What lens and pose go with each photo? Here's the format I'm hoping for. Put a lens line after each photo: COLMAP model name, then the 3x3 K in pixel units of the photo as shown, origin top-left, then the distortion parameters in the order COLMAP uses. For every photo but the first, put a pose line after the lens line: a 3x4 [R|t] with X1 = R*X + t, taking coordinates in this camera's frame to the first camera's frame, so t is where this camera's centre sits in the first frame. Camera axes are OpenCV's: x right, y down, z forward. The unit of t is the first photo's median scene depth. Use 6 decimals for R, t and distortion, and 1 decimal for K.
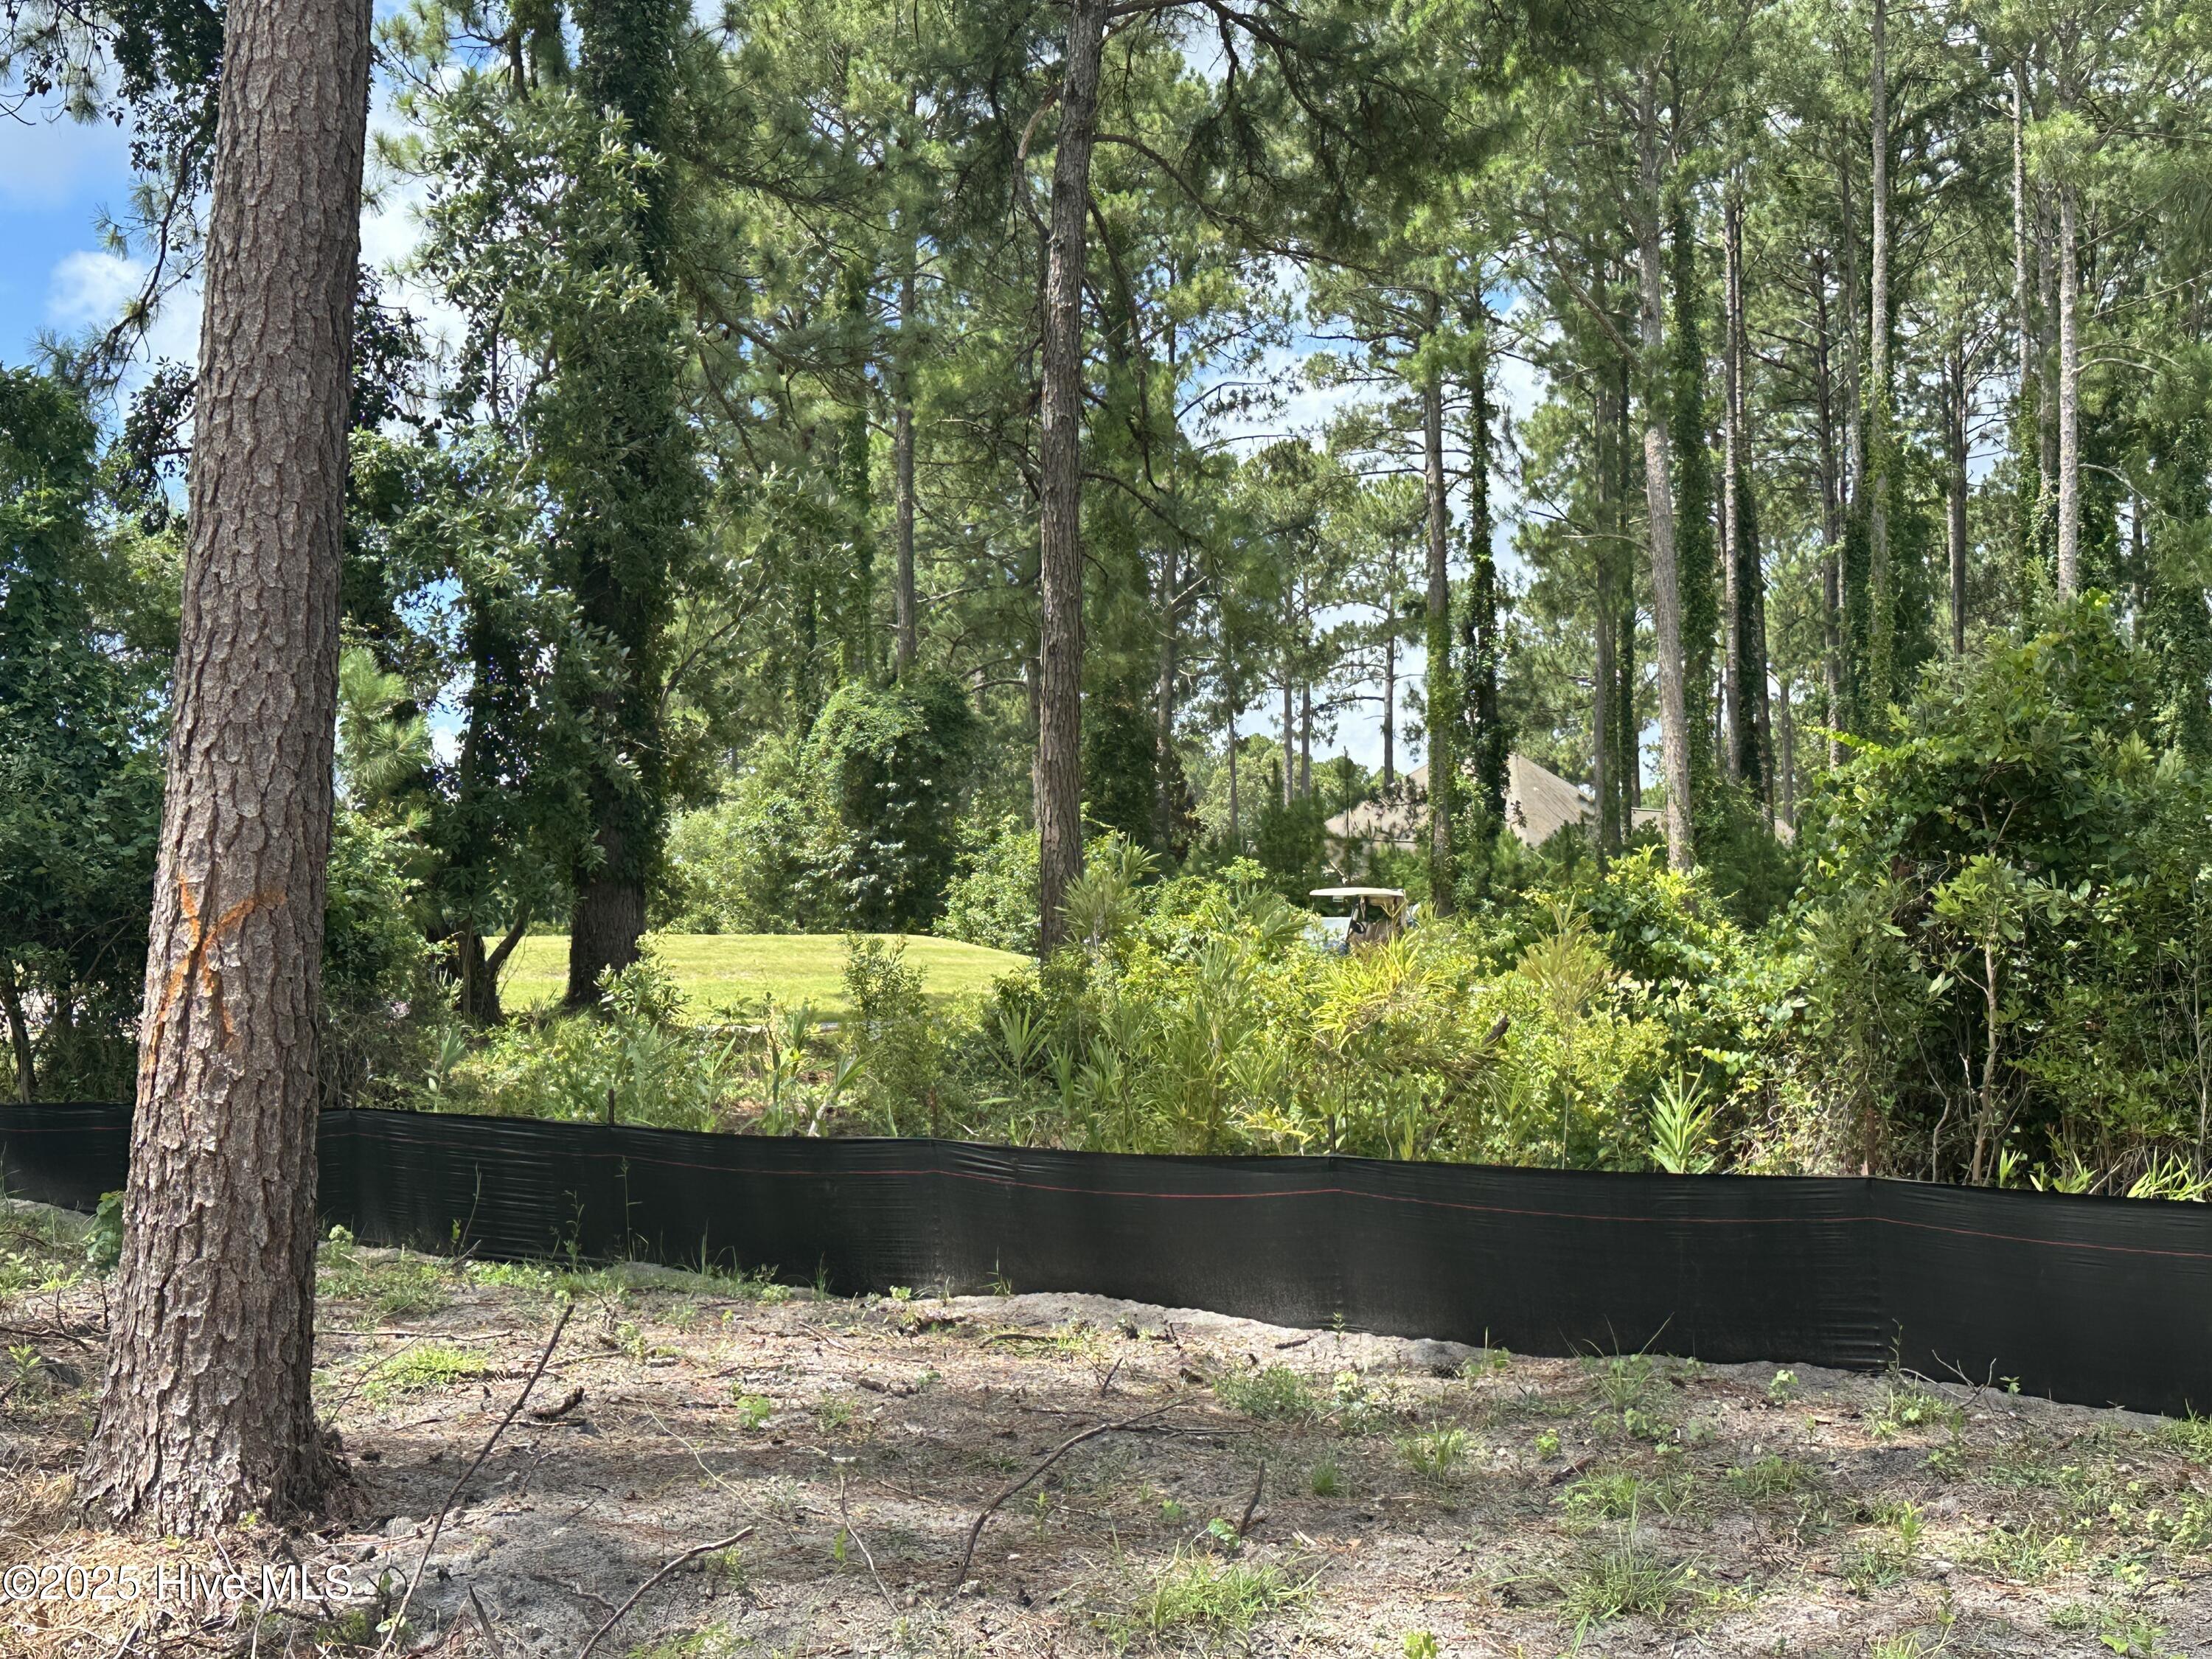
lens RADIAL K [[2855.5, 0, 1106.6], [0, 2855.5, 833.0], [0, 0, 1]] dist [0.045075, 0.000000]
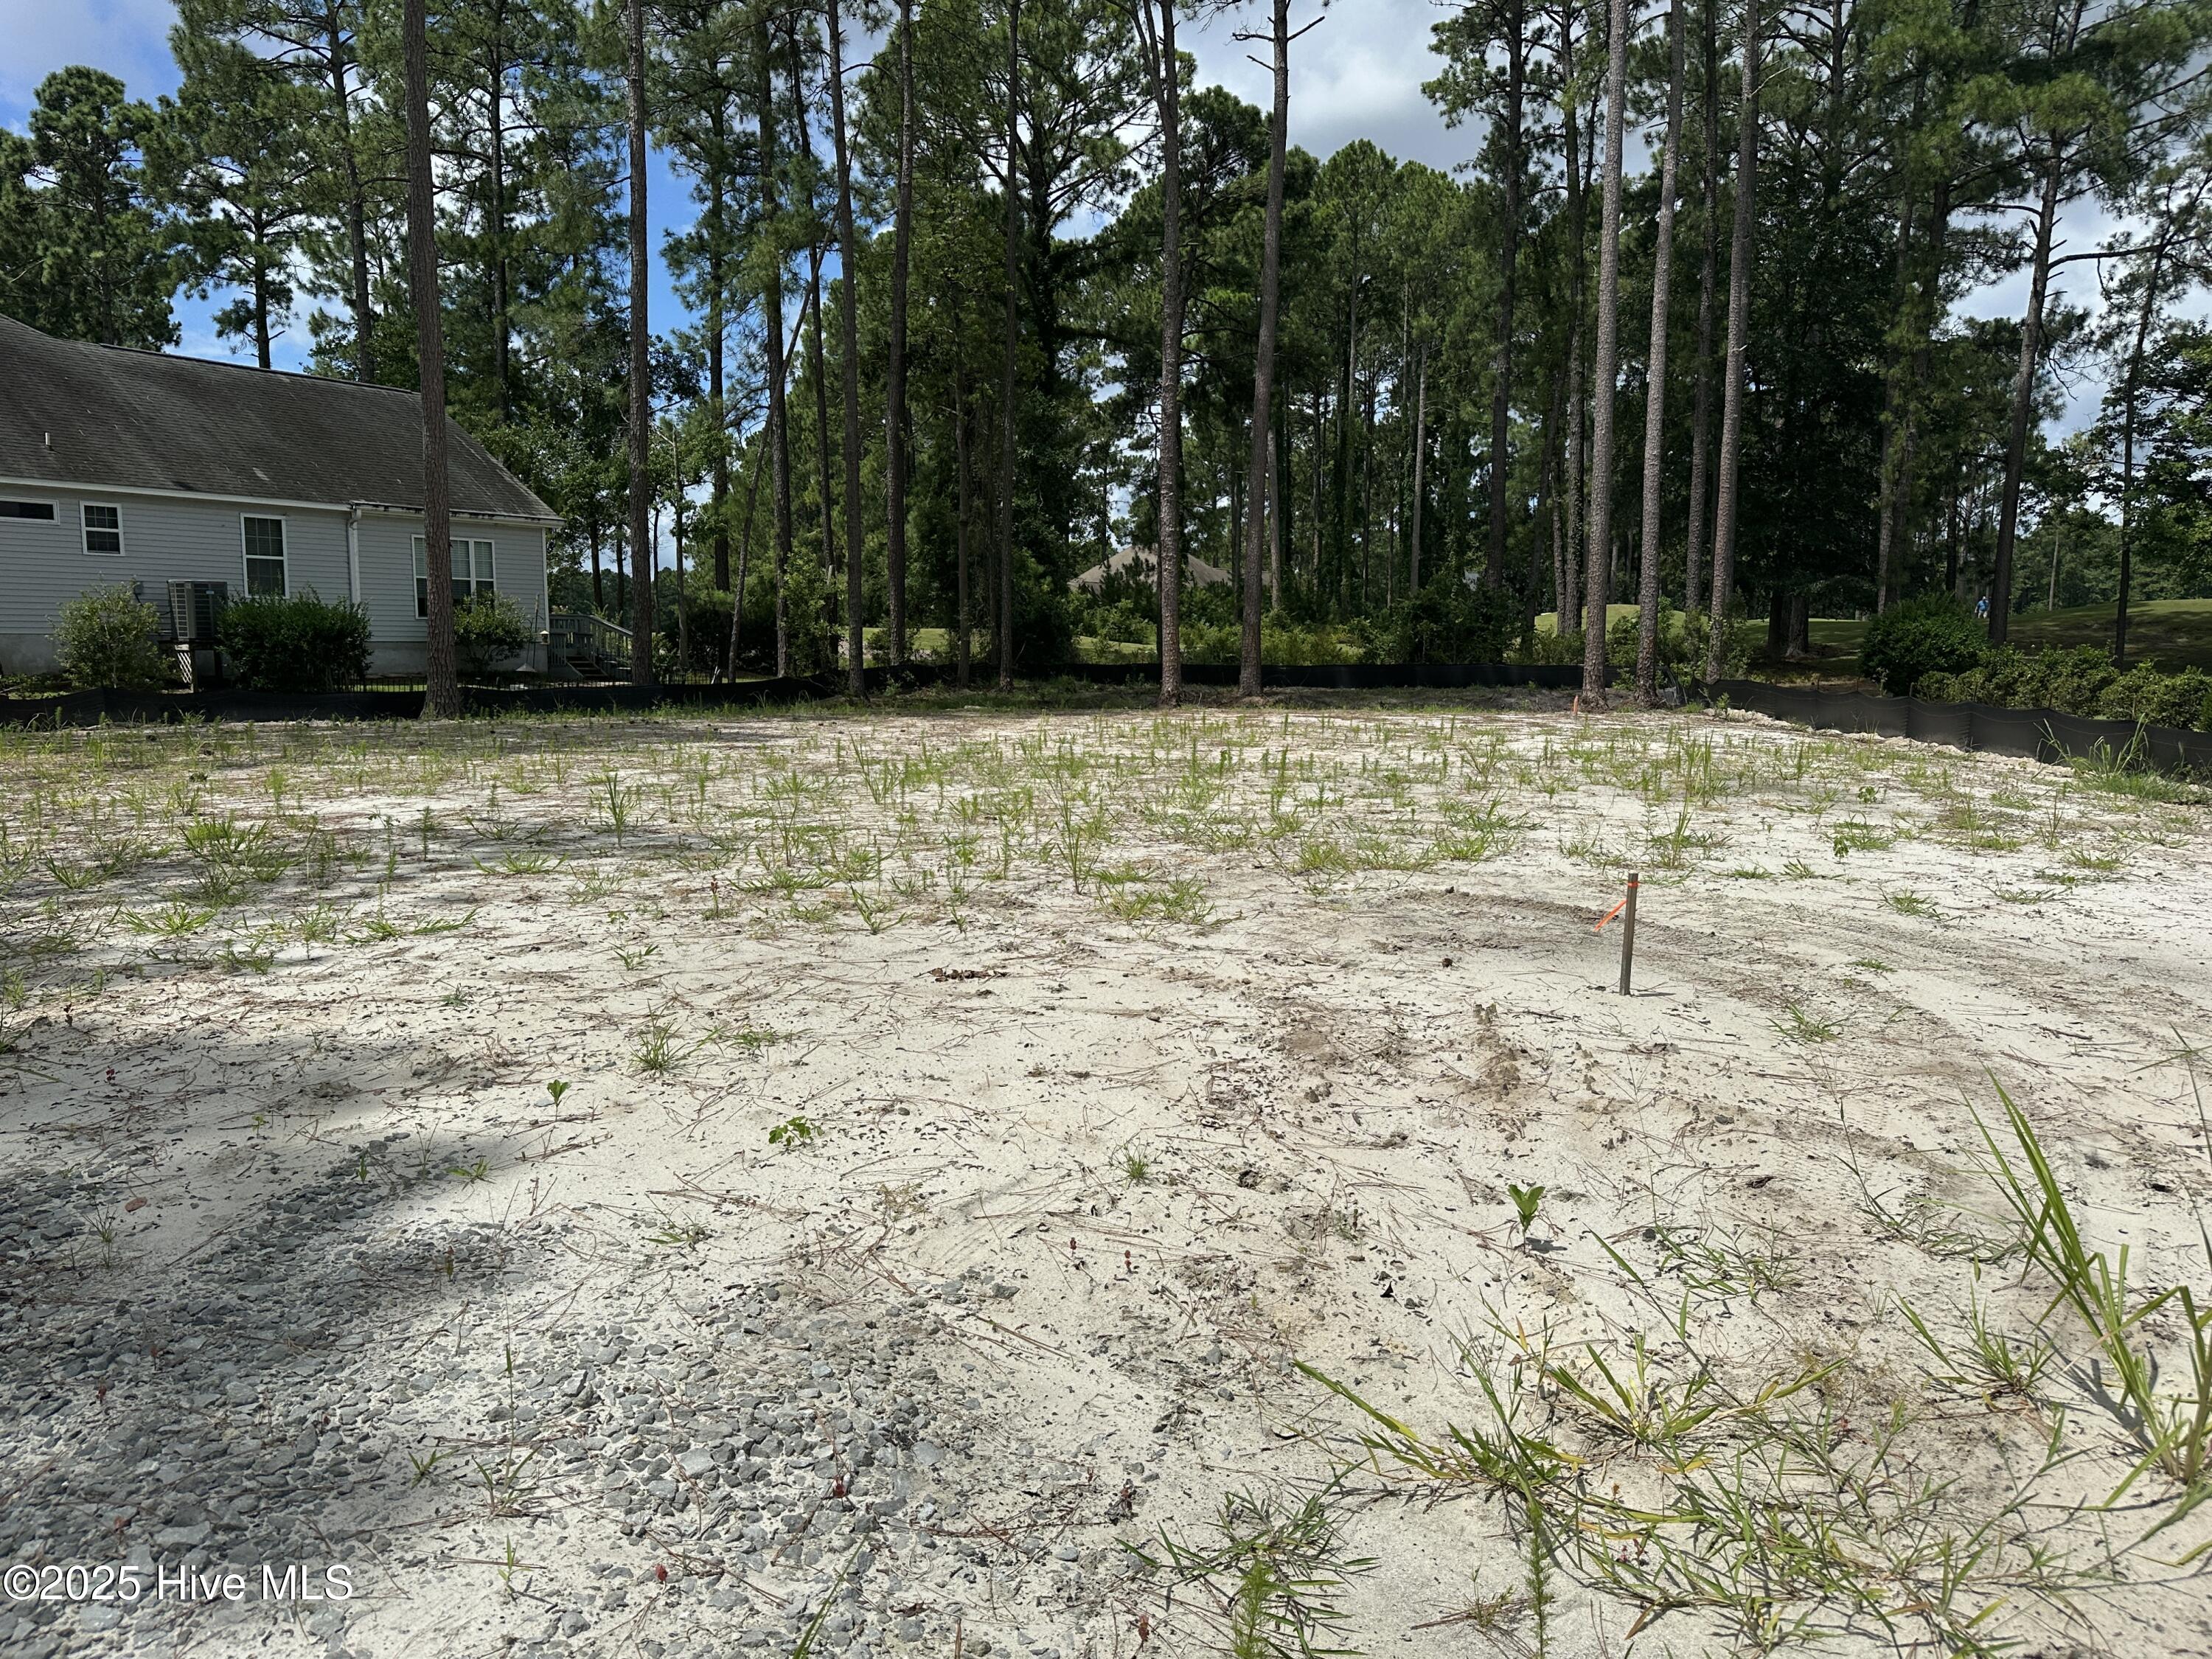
lens RADIAL K [[1552.7, 0, 1119.2], [0, 1552.7, 835.2], [0, 0, 1]] dist [0.022232, -0.025363]
pose [[0.989246, -0.014172, 0.145574, -0.098849], [-0.010703, 0.985613, 0.168681, -0.009722], [-0.145870, -0.168425, 0.974862, -0.266596]]
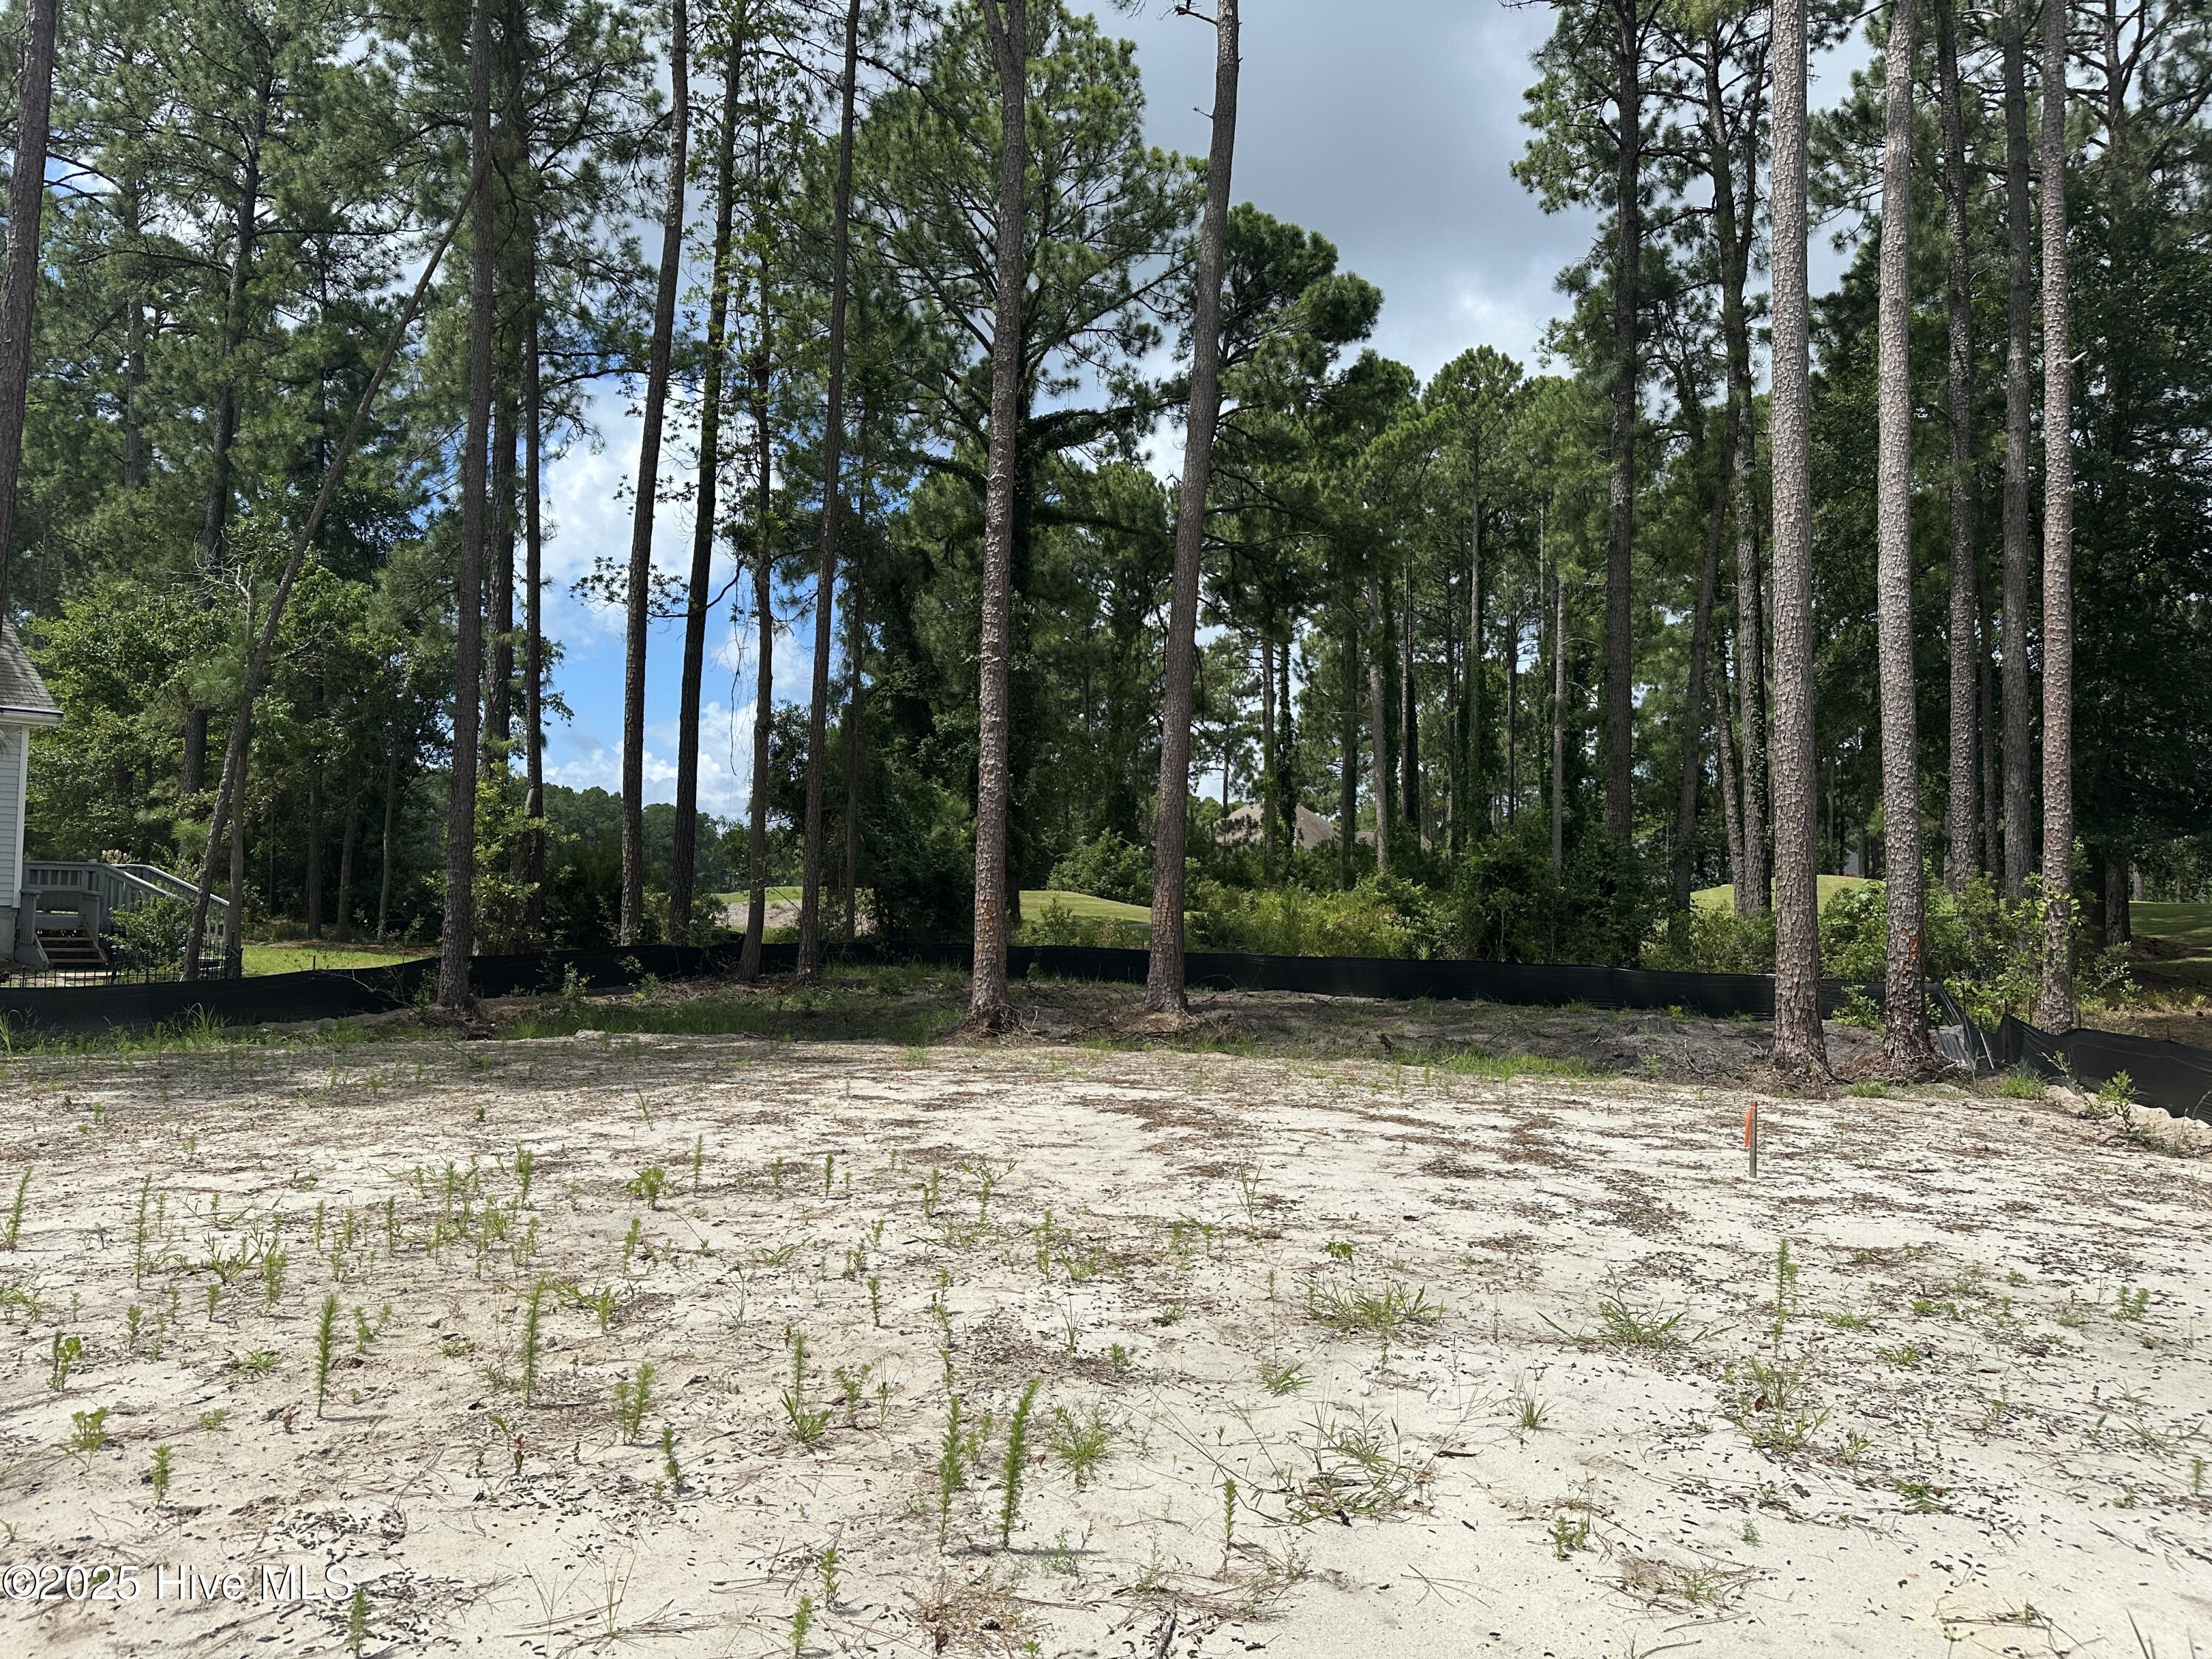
lens RADIAL K [[1552.7, 0, 1085.5], [0, 1552.7, 852.7], [0, 0, 1]] dist [0.022232, -0.025363]
pose [[0.999663, 0.015264, 0.020998, -0.035148], [-0.015572, 0.999772, 0.014584, -0.006696], [-0.020770, -0.014906, 0.999673, -0.126497]]
